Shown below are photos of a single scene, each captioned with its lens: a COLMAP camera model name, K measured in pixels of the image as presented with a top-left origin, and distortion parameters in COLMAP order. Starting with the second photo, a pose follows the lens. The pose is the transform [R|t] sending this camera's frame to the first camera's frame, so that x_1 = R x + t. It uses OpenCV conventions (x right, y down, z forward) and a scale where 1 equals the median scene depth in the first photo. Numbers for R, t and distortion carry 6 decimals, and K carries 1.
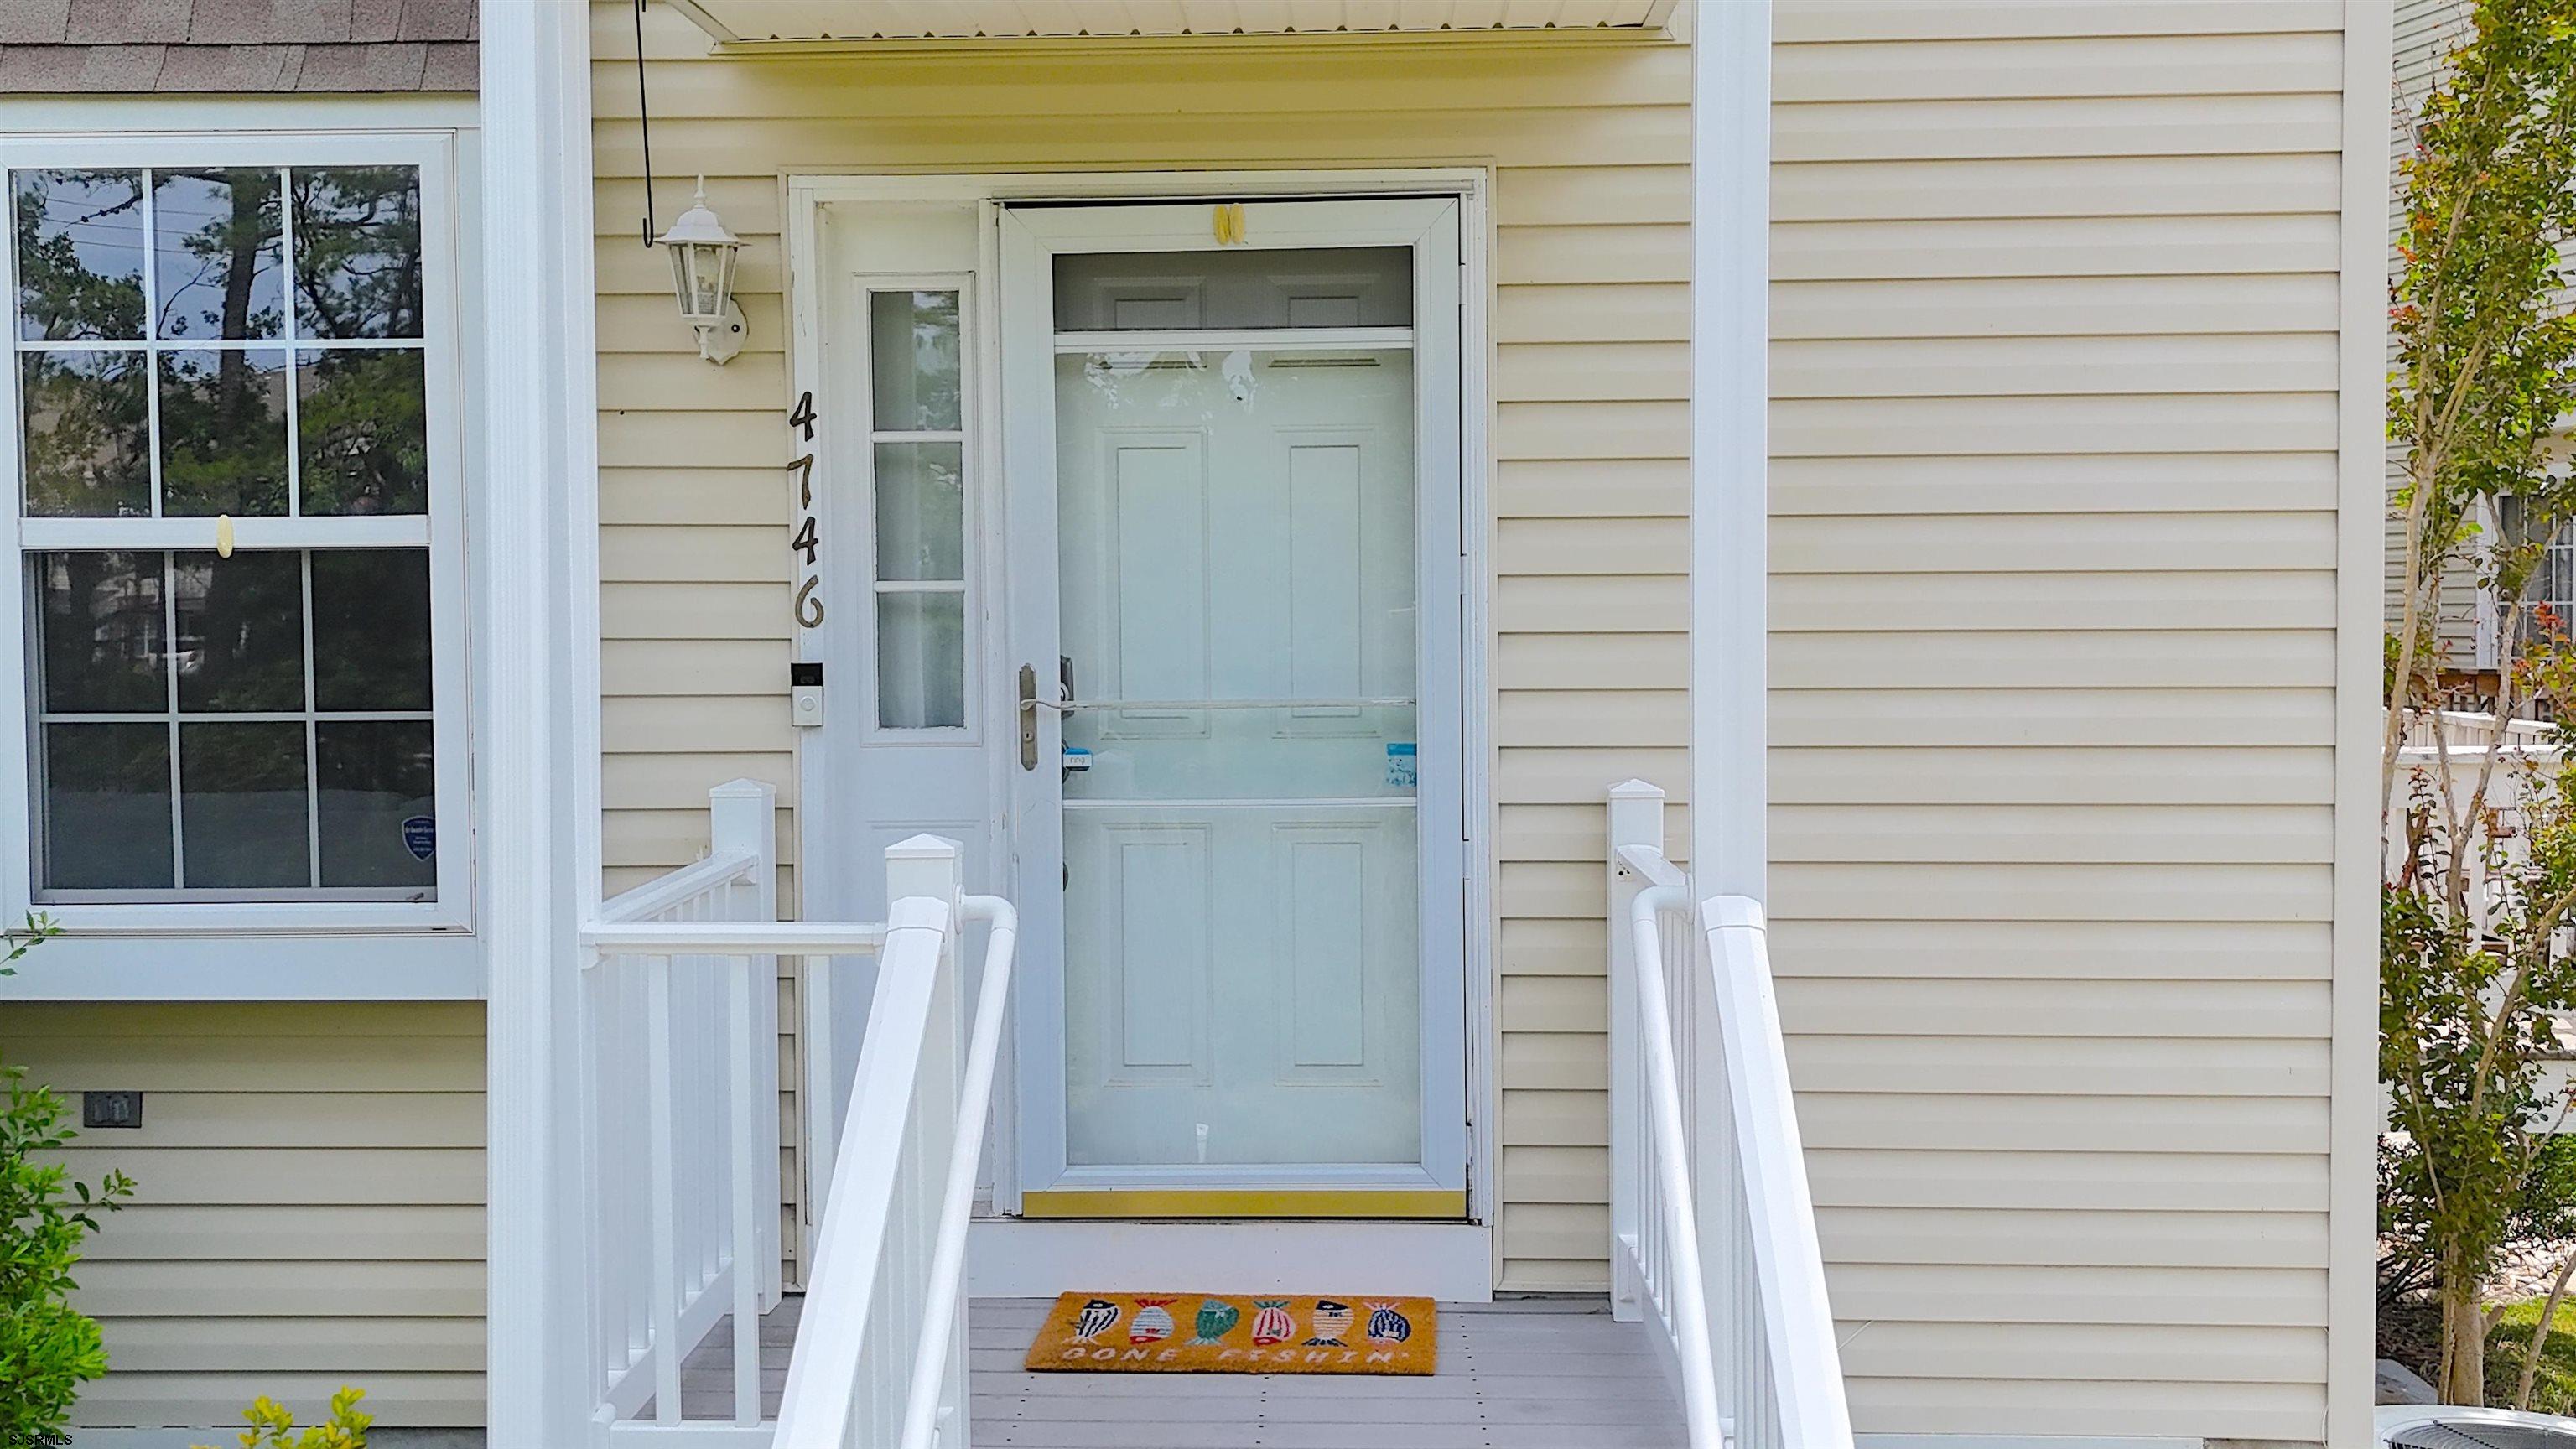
lens RADIAL K [[1903.0, 0, 1288.0], [0, 1903.0, 724.5], [0, 0, 1]] dist [0.107495, -0.127622]
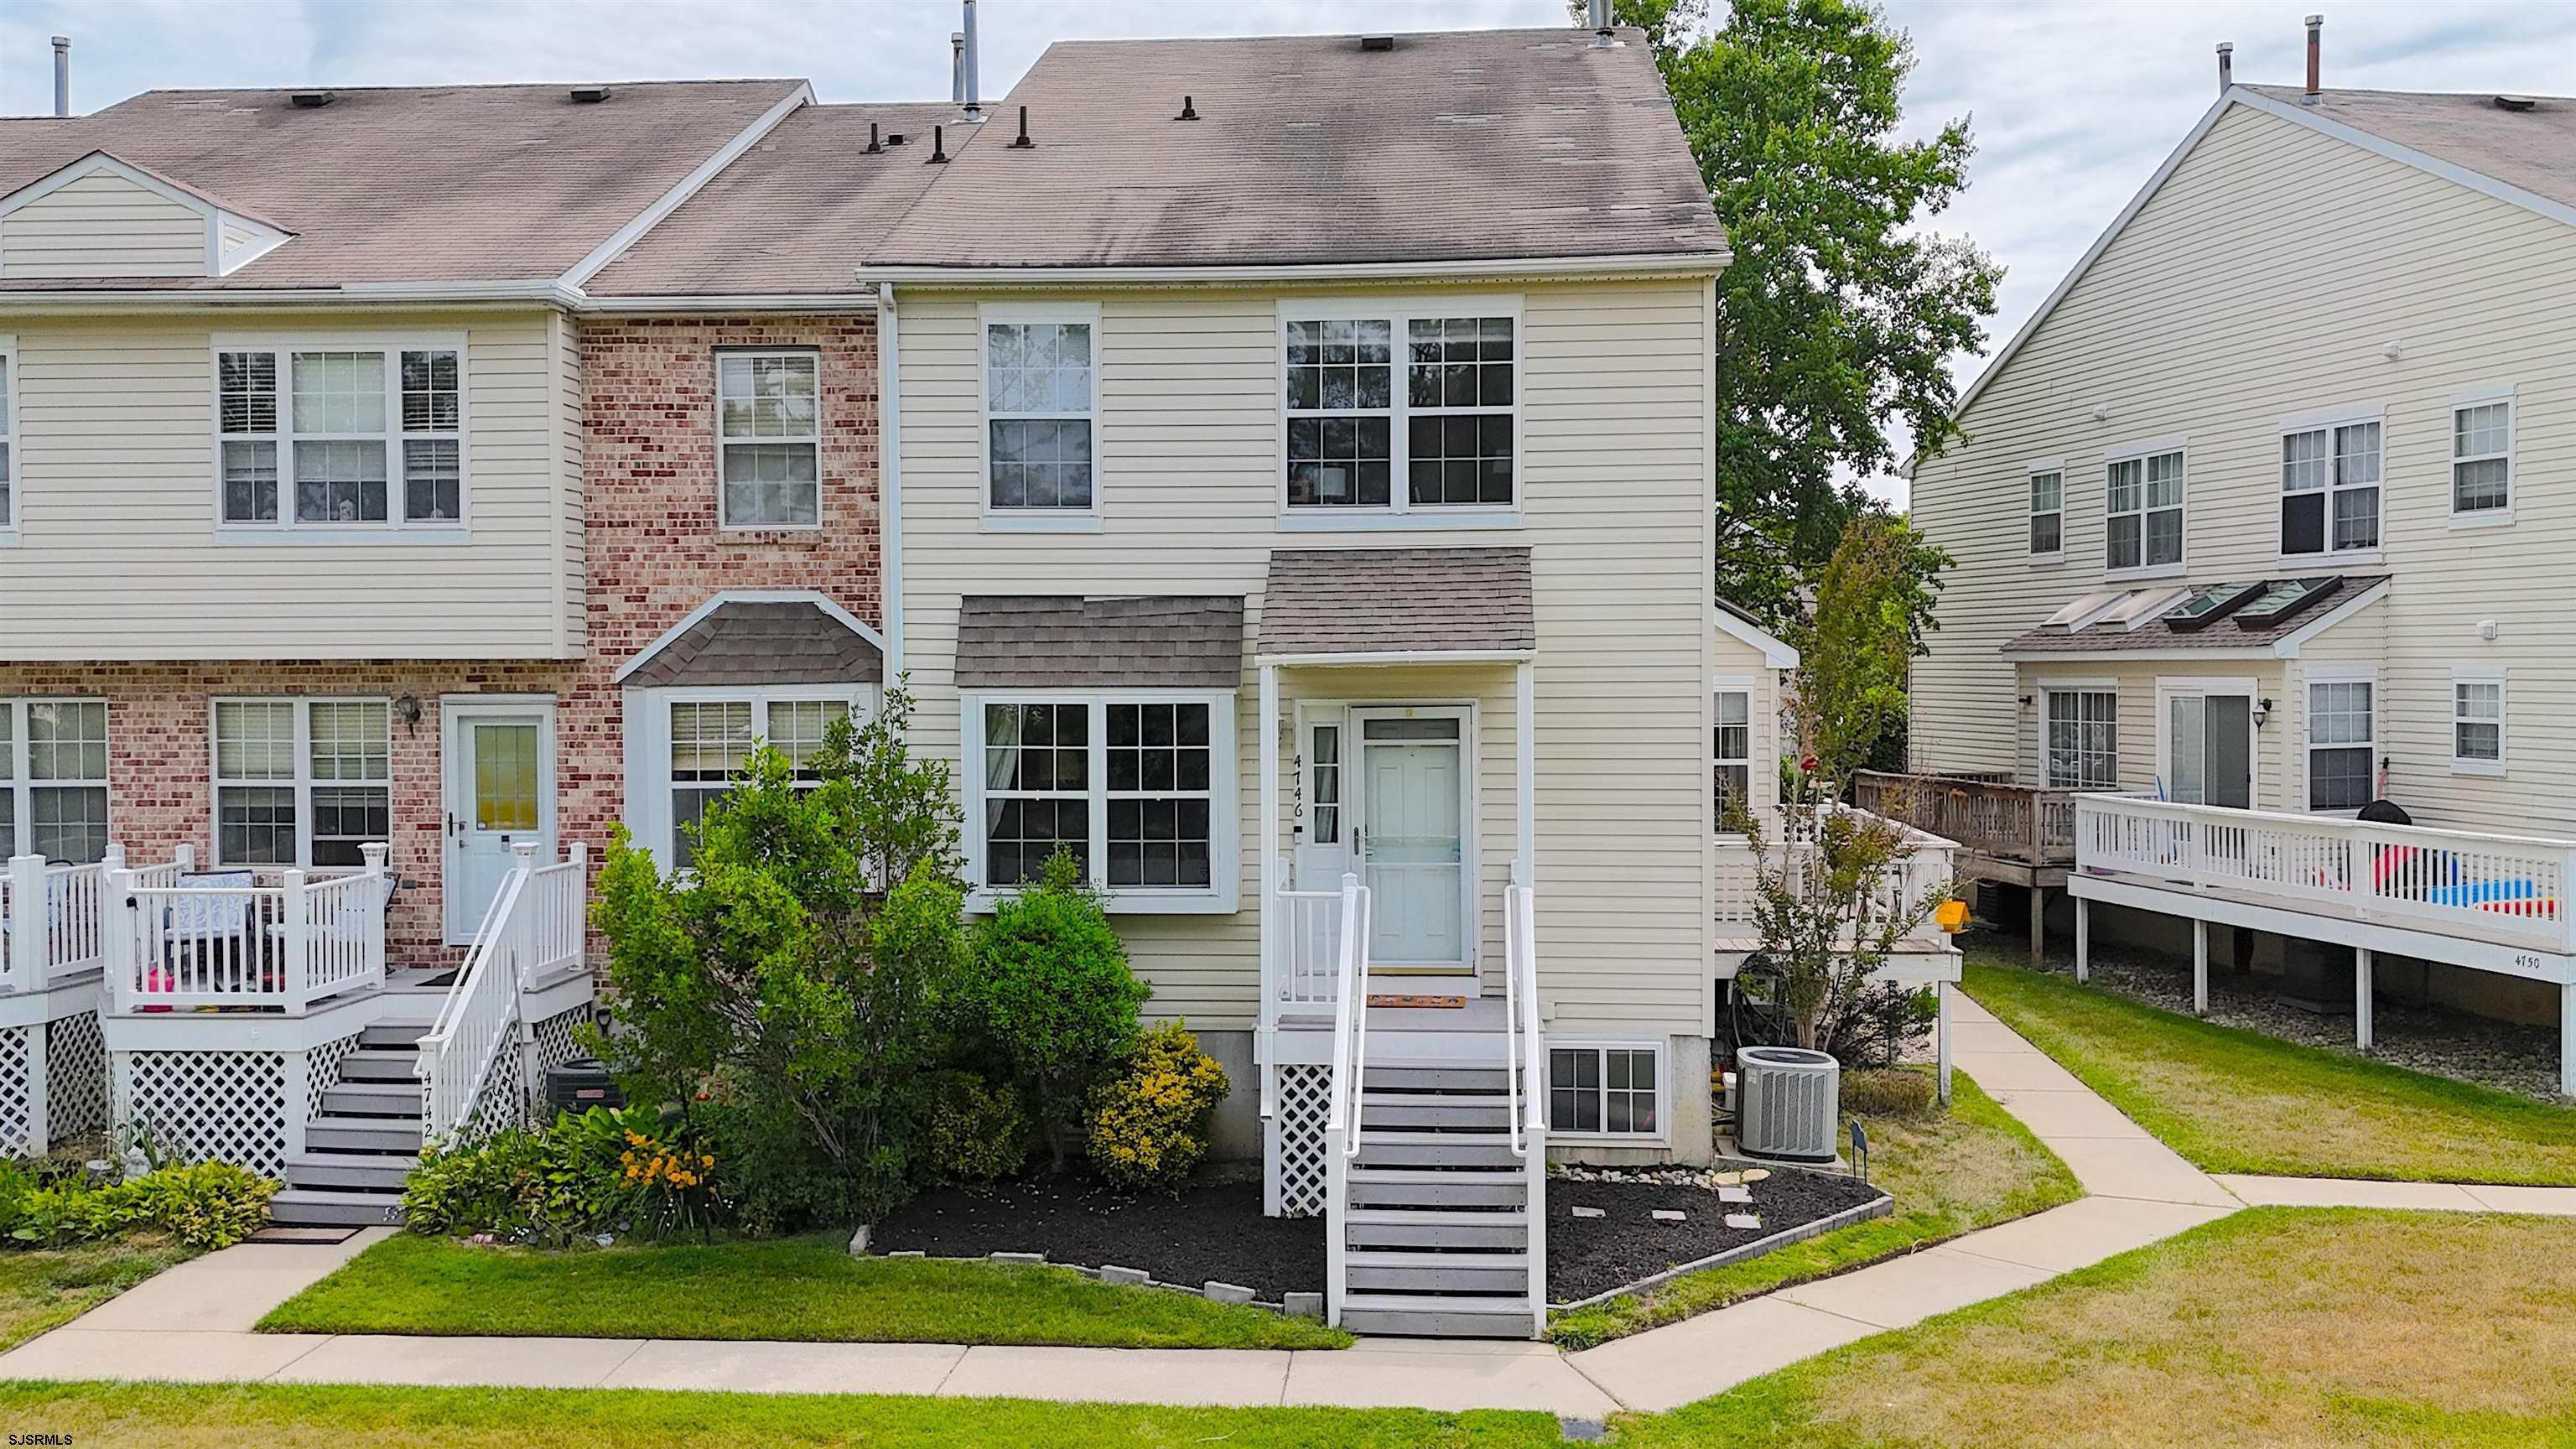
lens RADIAL K [[2319.0, 0, 1287.4], [0, 2319.0, 737.2], [0, 0, 1]] dist [0.145069, -0.250290]
pose [[0.999162, 0.002560, -0.040849, -0.086142], [-0.001841, 0.999843, 0.017644, -0.289795], [0.040888, -0.017554, 0.999010, -3.578909]]
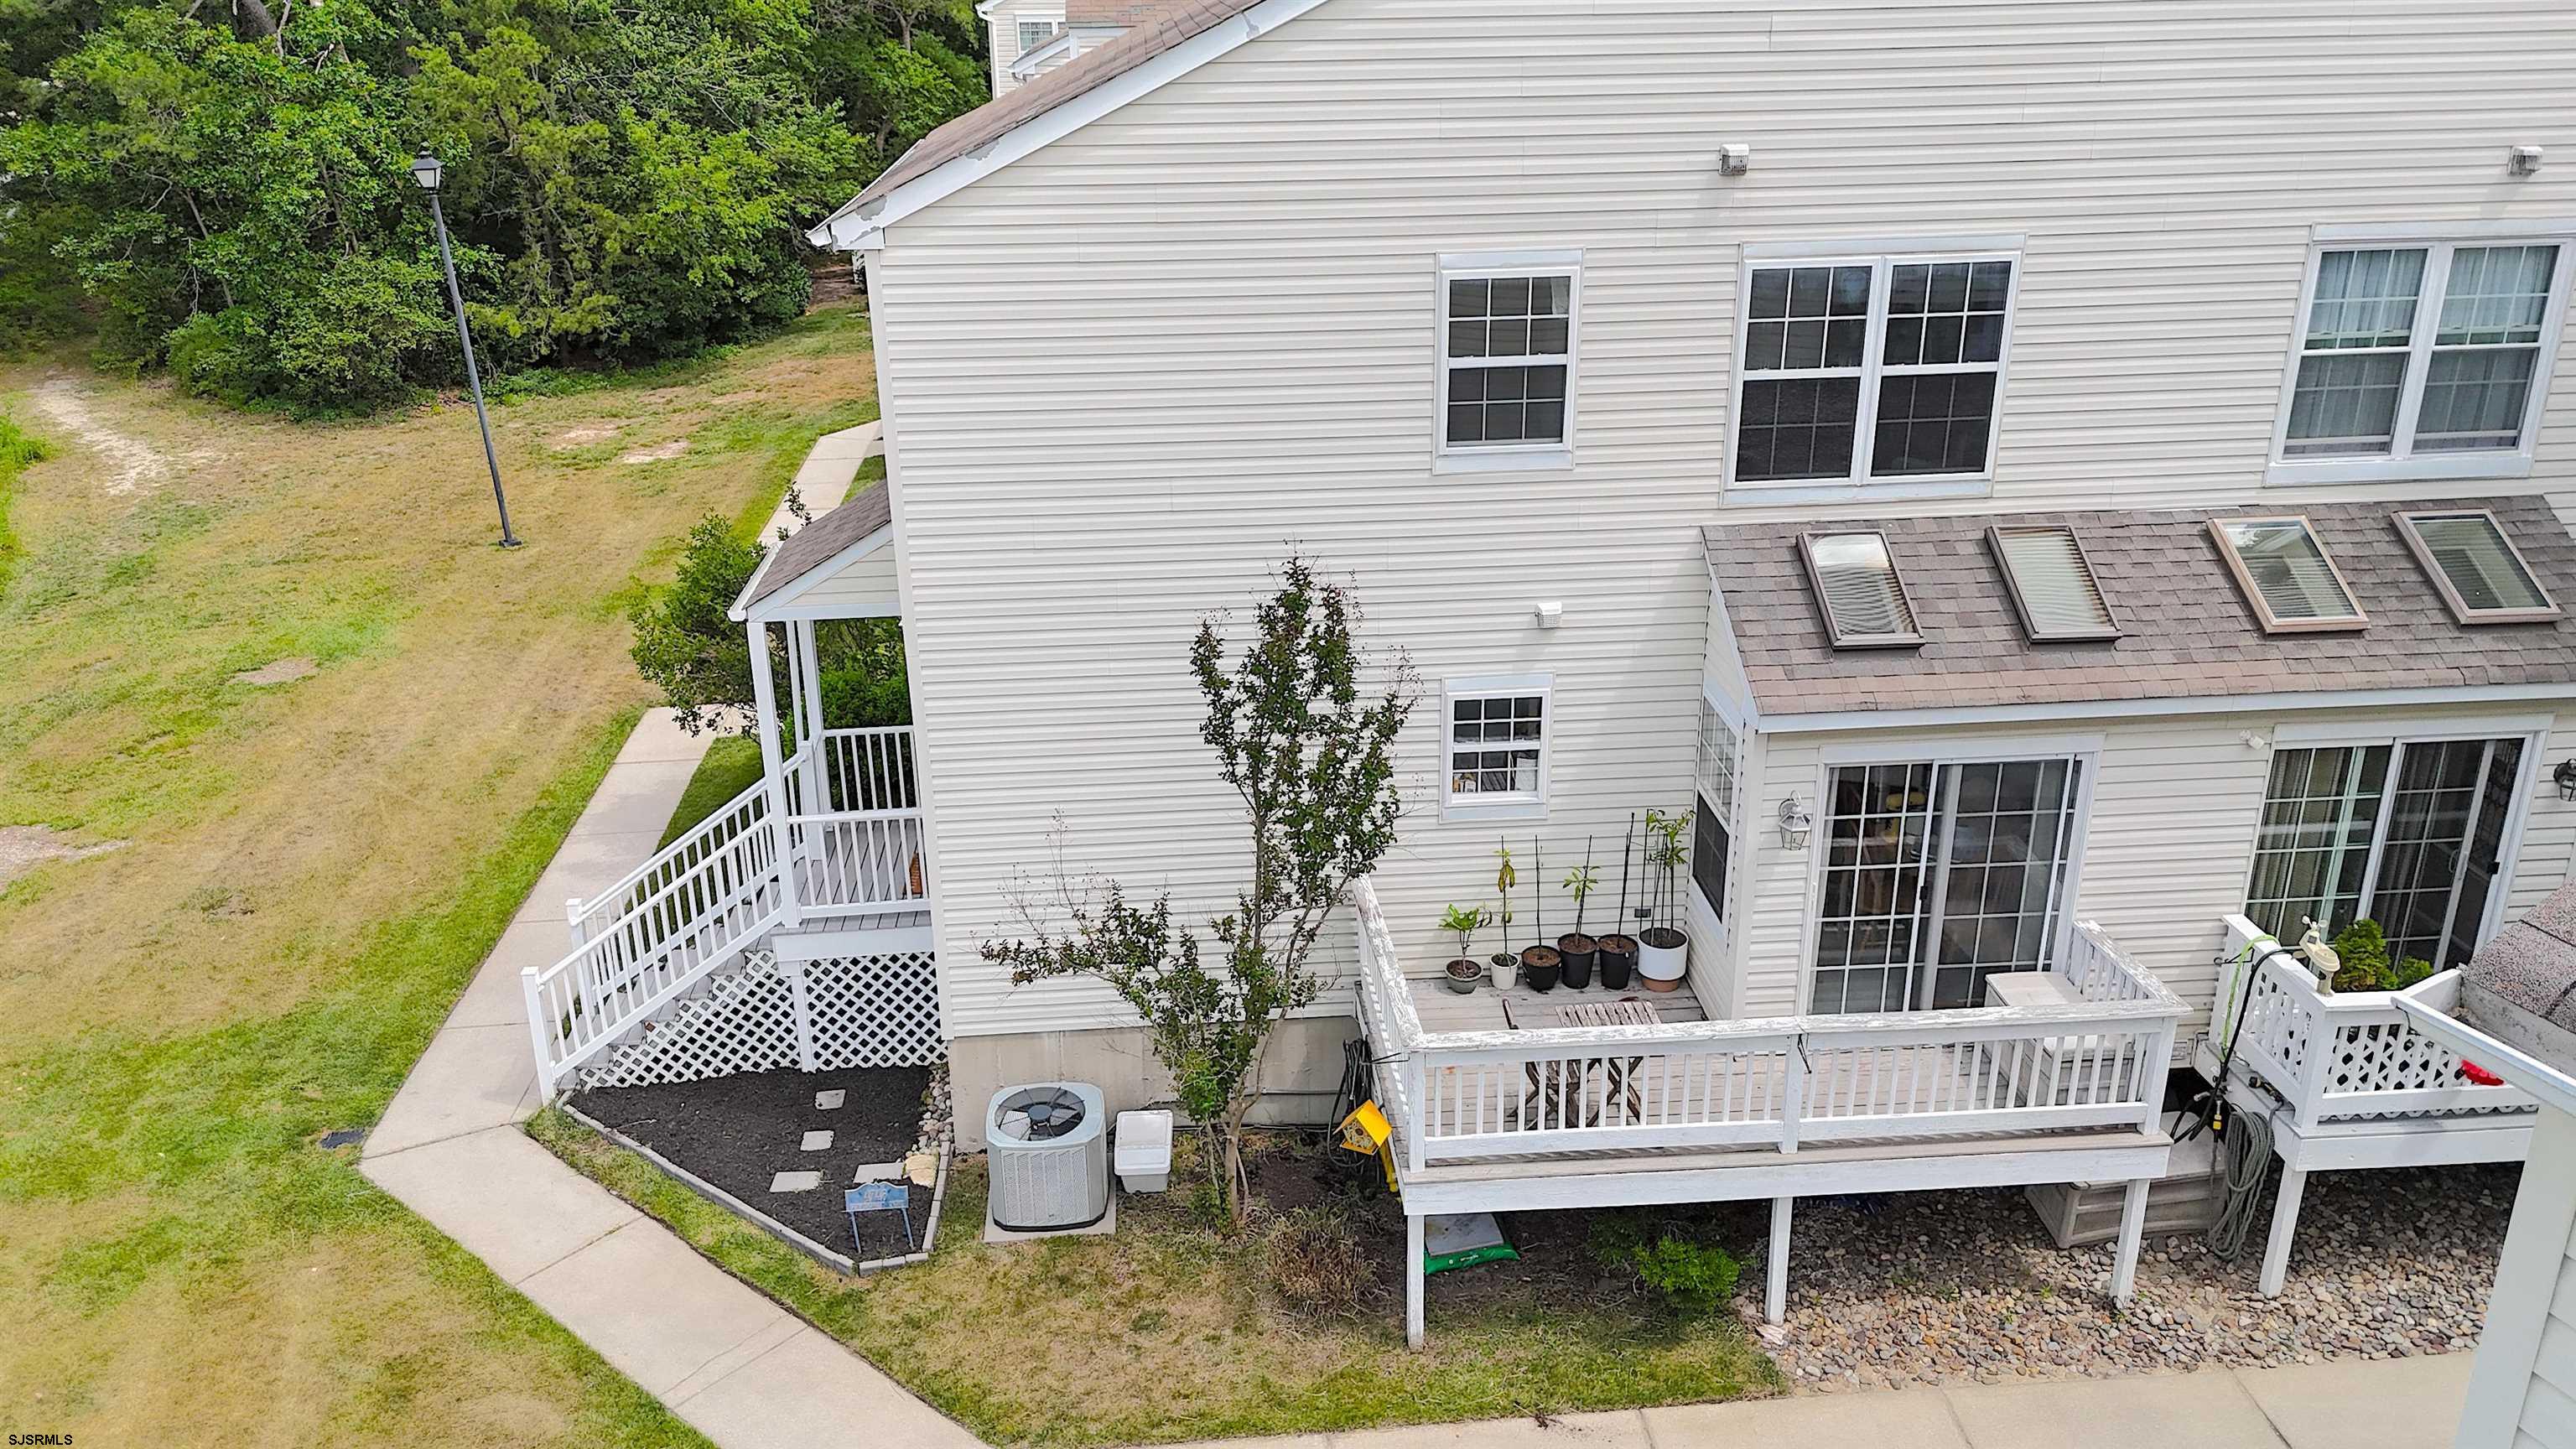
lens RADIAL K [[1903.0, 0, 1288.0], [0, 1903.0, 724.5], [0, 0, 1]] dist [0.107495, -0.127622]
pose [[0.105323, 0.373071, -0.921805, 3.764466], [0.001519, 0.926899, 0.375307, -1.549097], [0.994437, -0.040929, 0.097057, 1.308768]]
